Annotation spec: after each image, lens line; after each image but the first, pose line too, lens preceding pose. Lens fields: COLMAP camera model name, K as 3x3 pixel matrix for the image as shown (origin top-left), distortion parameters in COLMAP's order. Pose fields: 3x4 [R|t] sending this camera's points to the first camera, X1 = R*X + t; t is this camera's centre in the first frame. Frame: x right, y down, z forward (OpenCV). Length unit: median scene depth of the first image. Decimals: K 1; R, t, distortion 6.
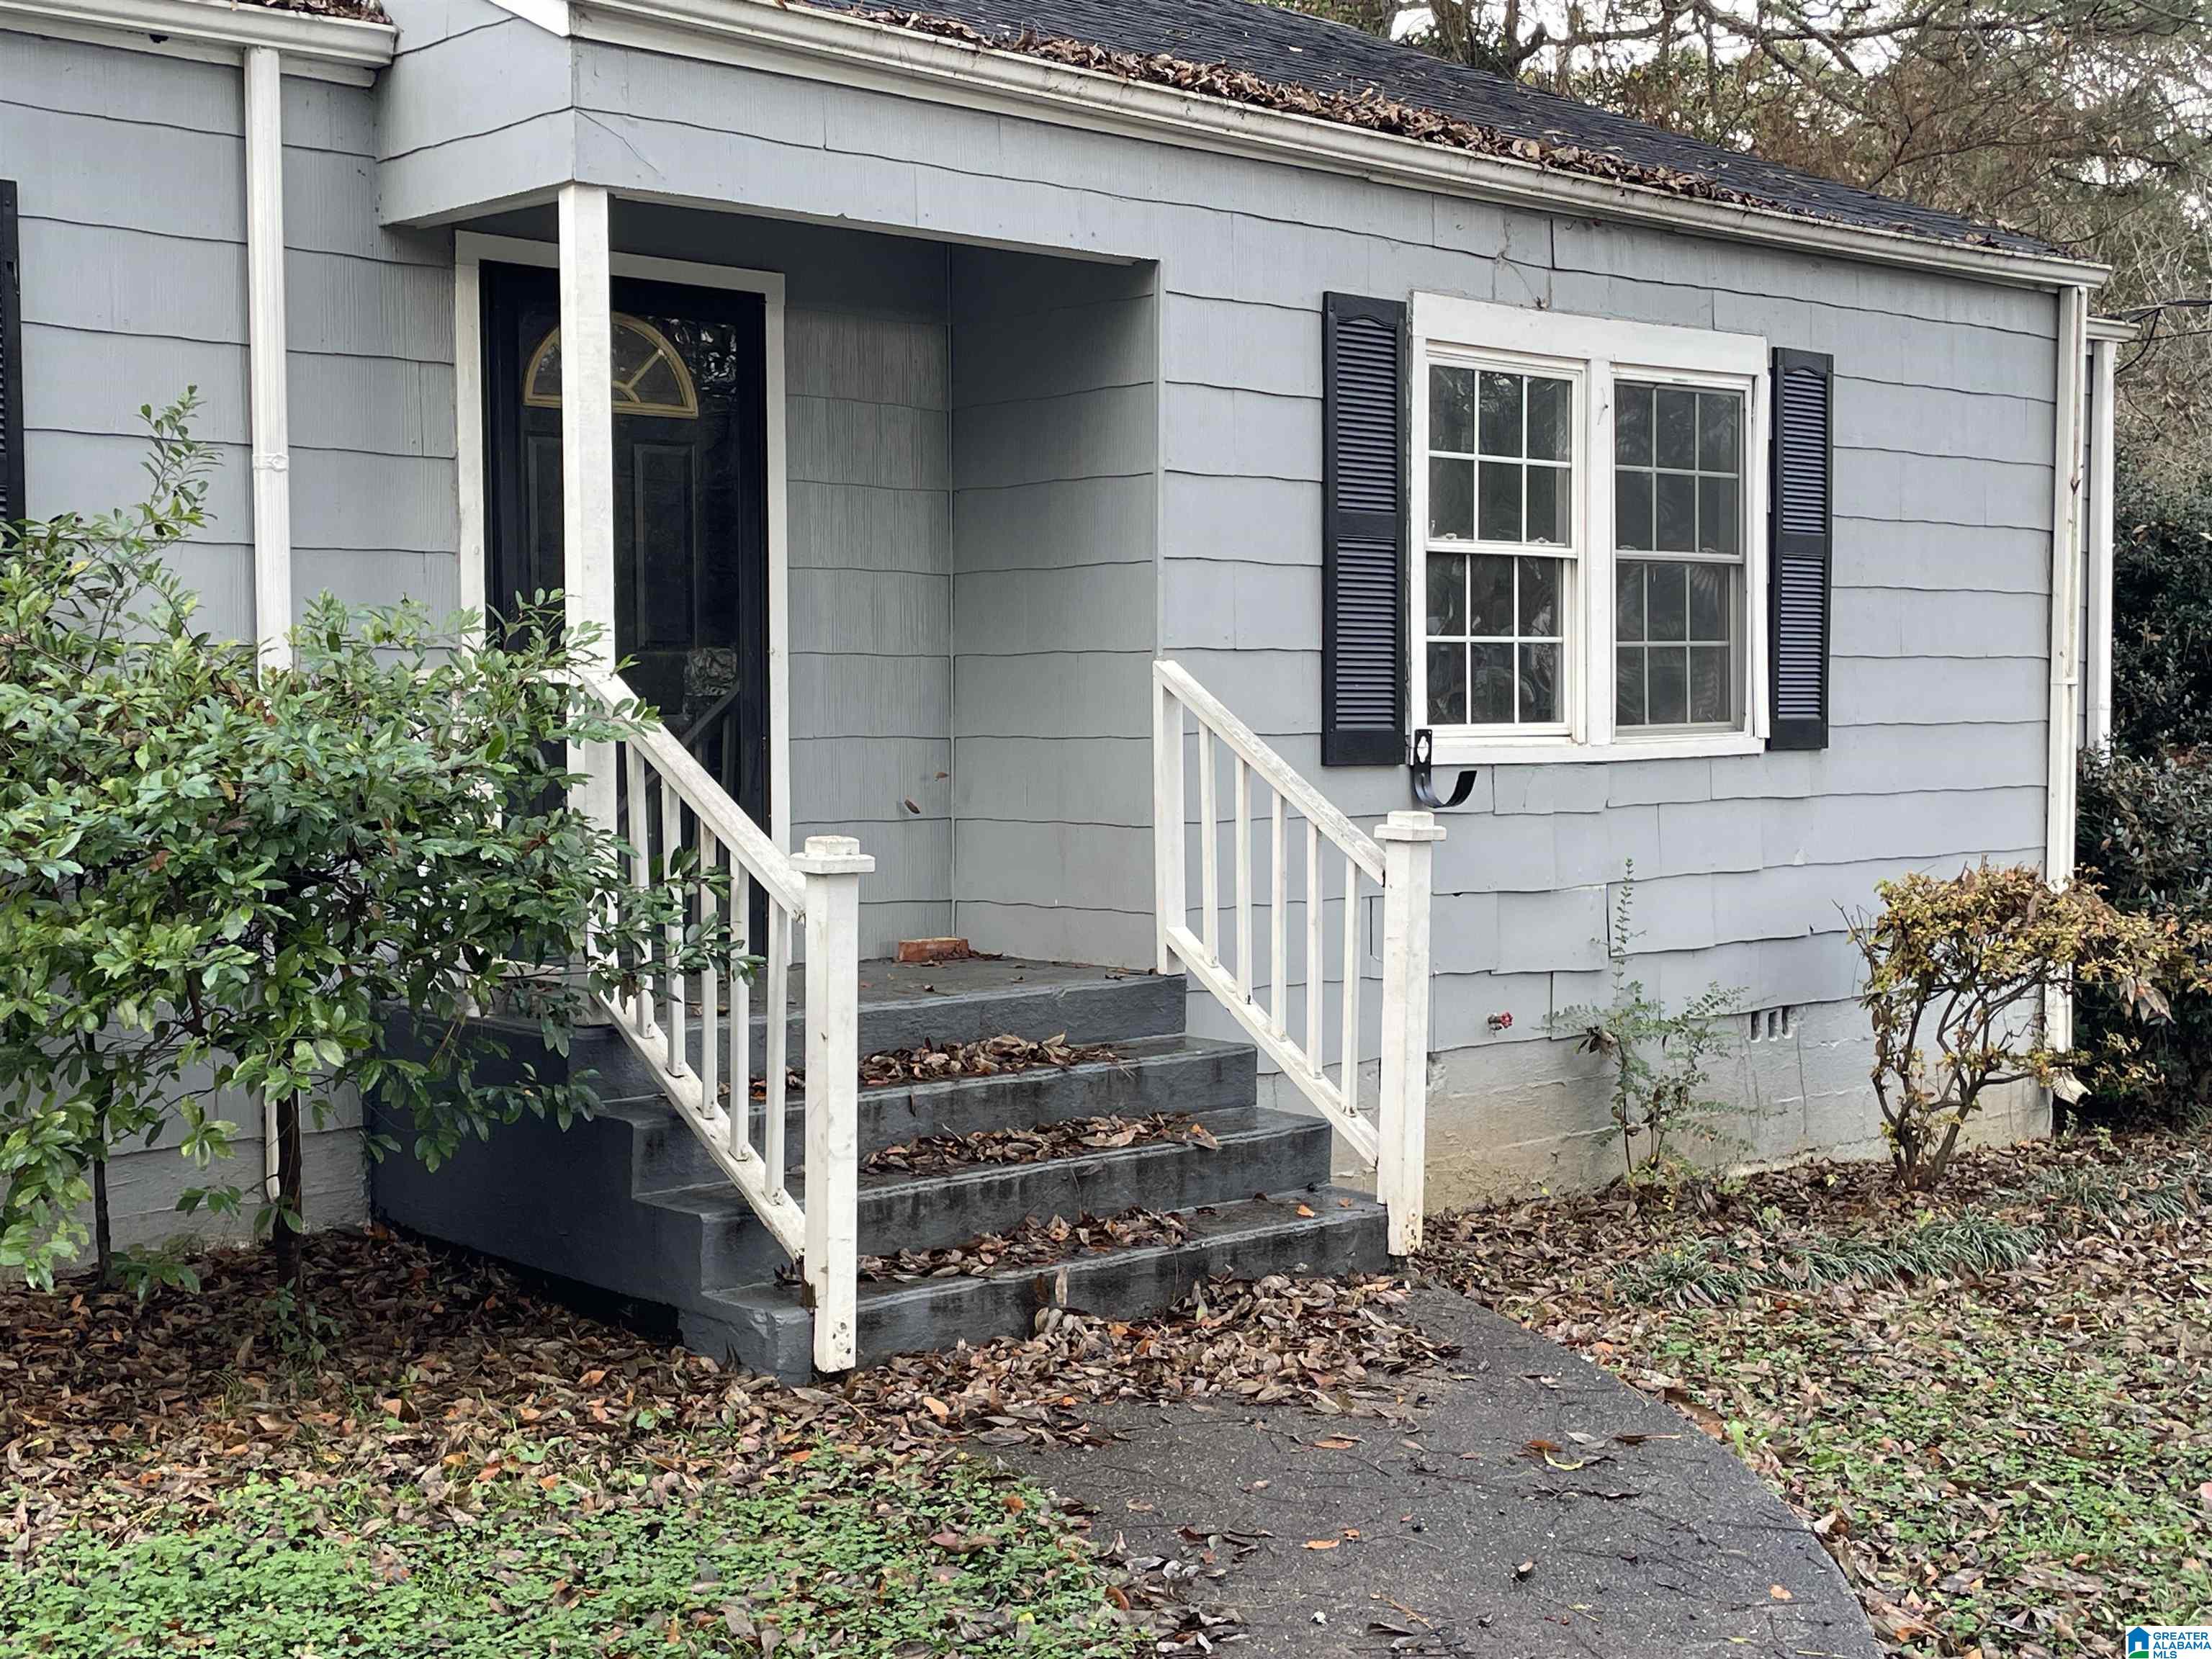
lens RADIAL K [[2813.8, 0, 1106.5], [0, 2813.8, 831.1], [0, 0, 1]] dist [0.051631, 0.000000]
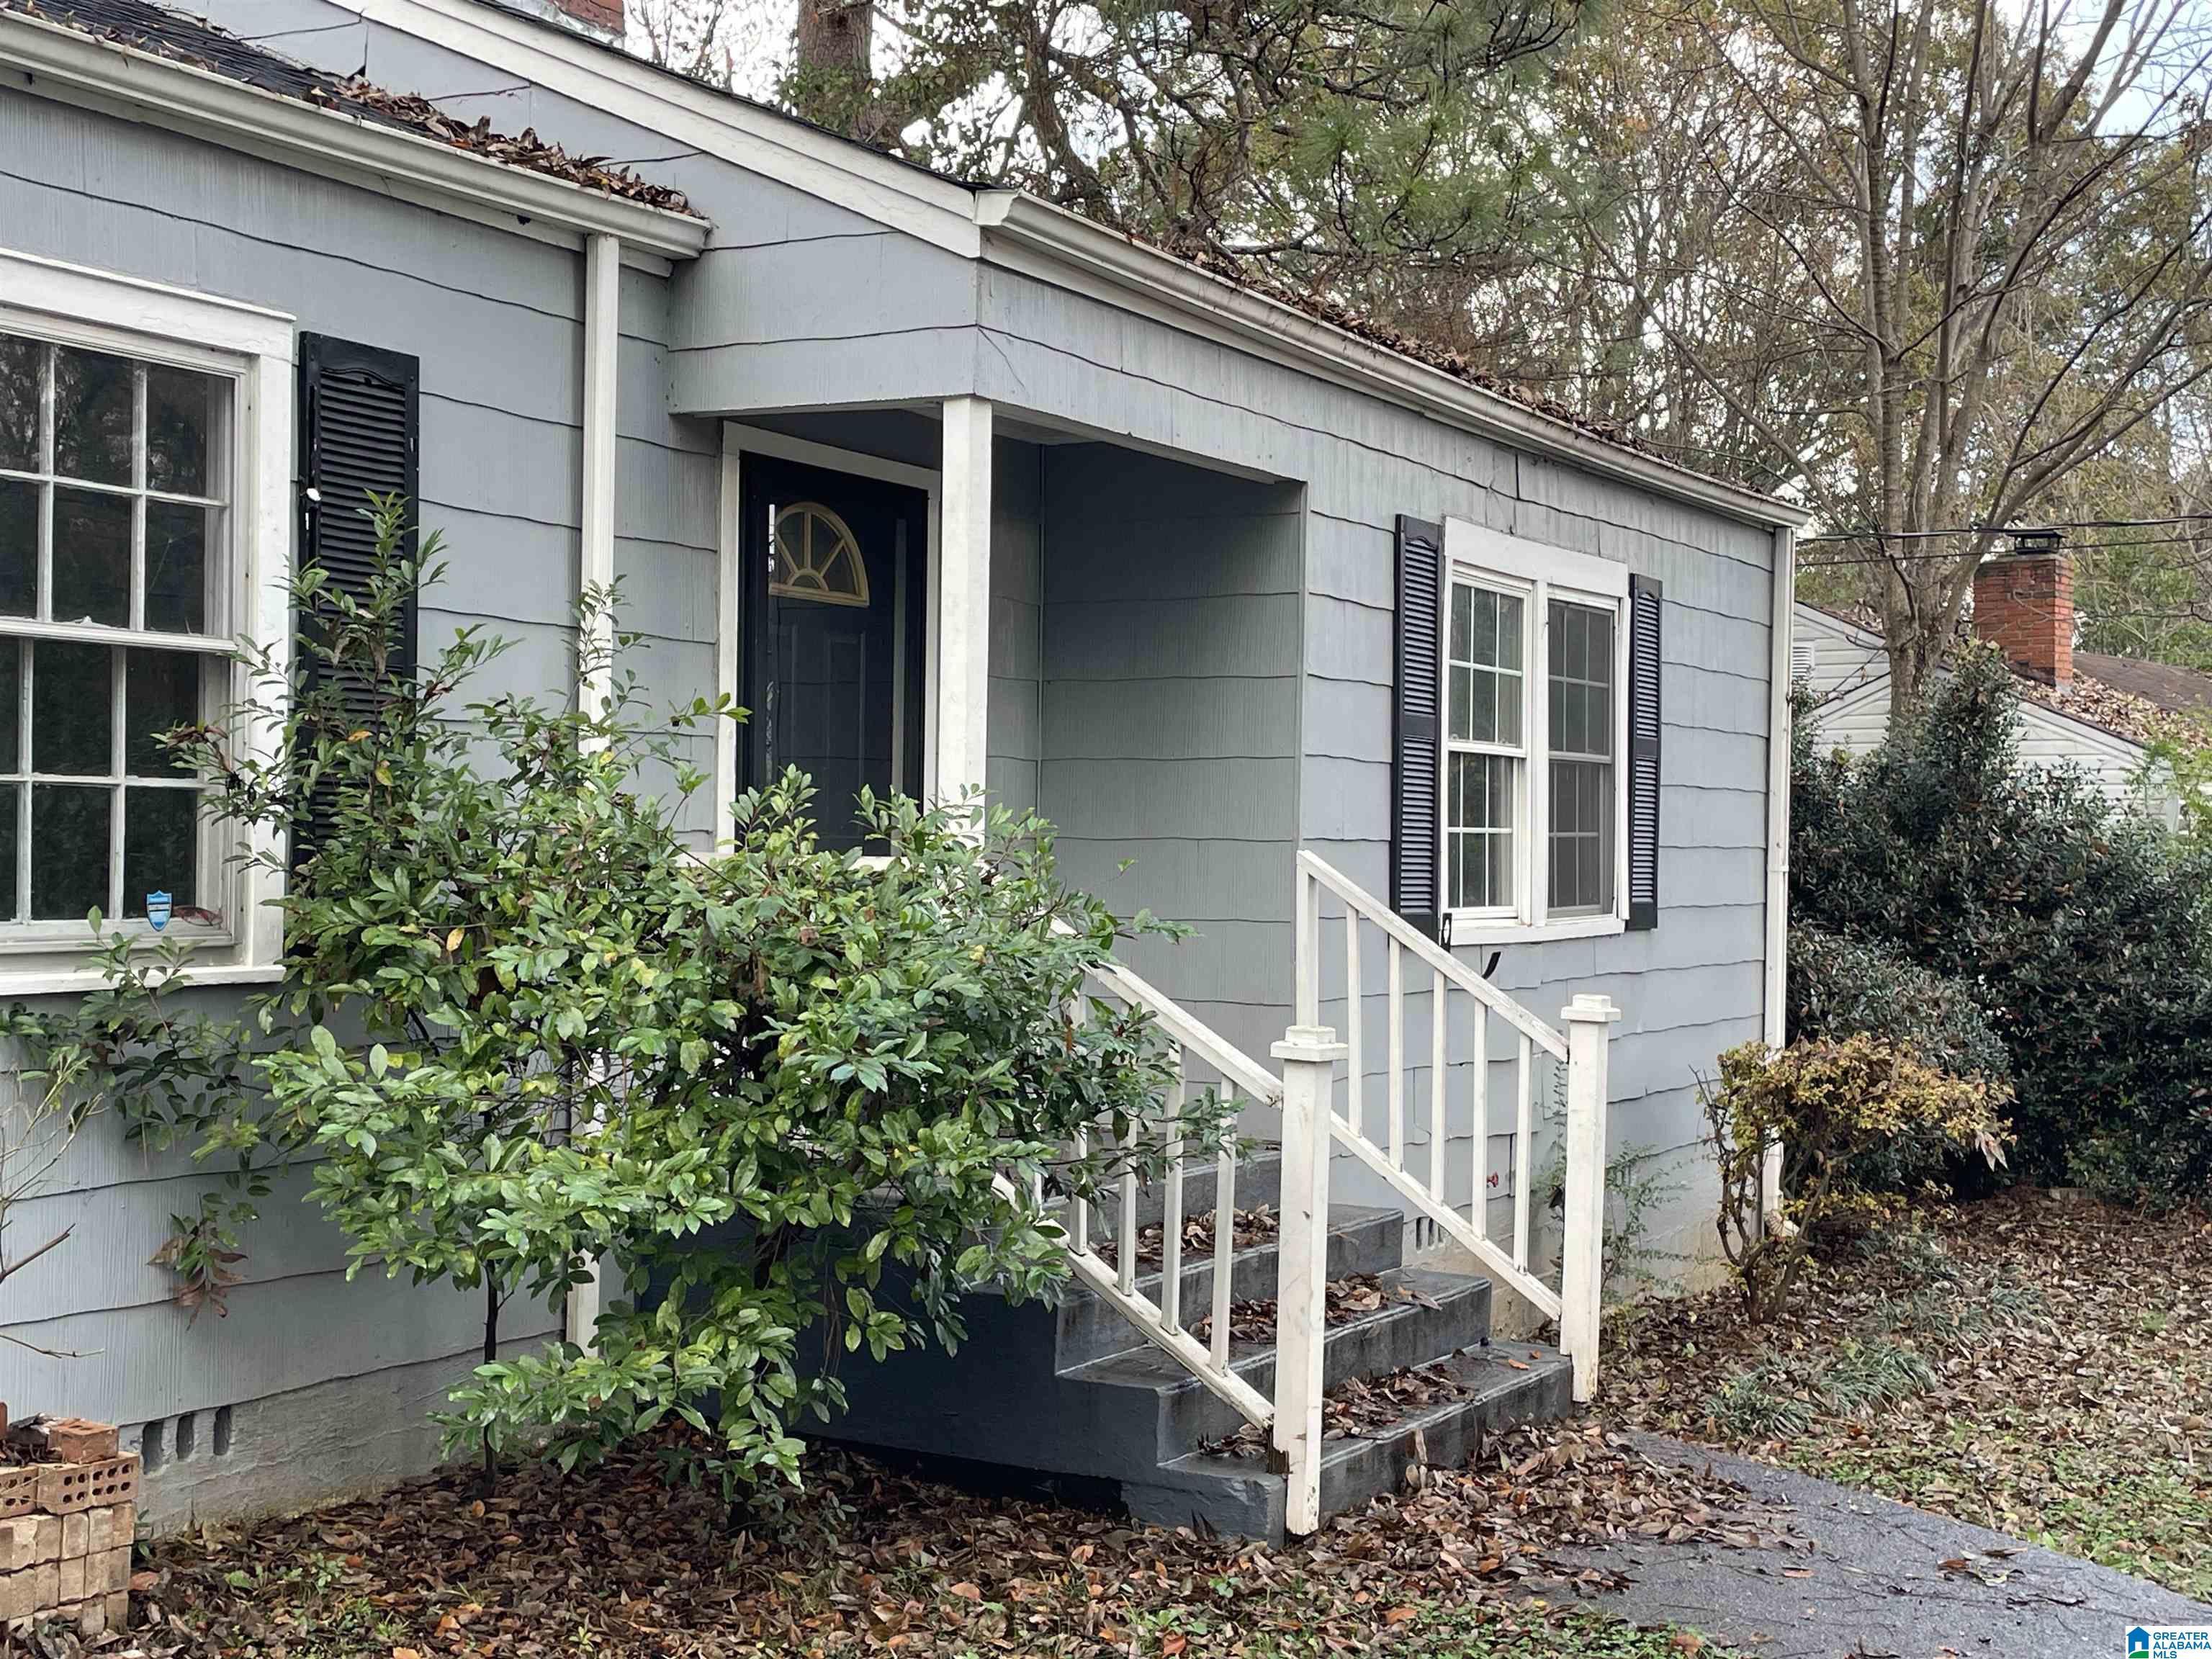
lens RADIAL K [[2813.8, 0, 1107.3], [0, 2813.8, 829.9], [0, 0, 1]] dist [0.051631, 0.000000]
pose [[0.949405, 0.018669, 0.313498, -0.365894], [-0.002891, 0.998709, -0.050719, -0.013145], [-0.314040, 0.047246, 0.948233, 0.004884]]
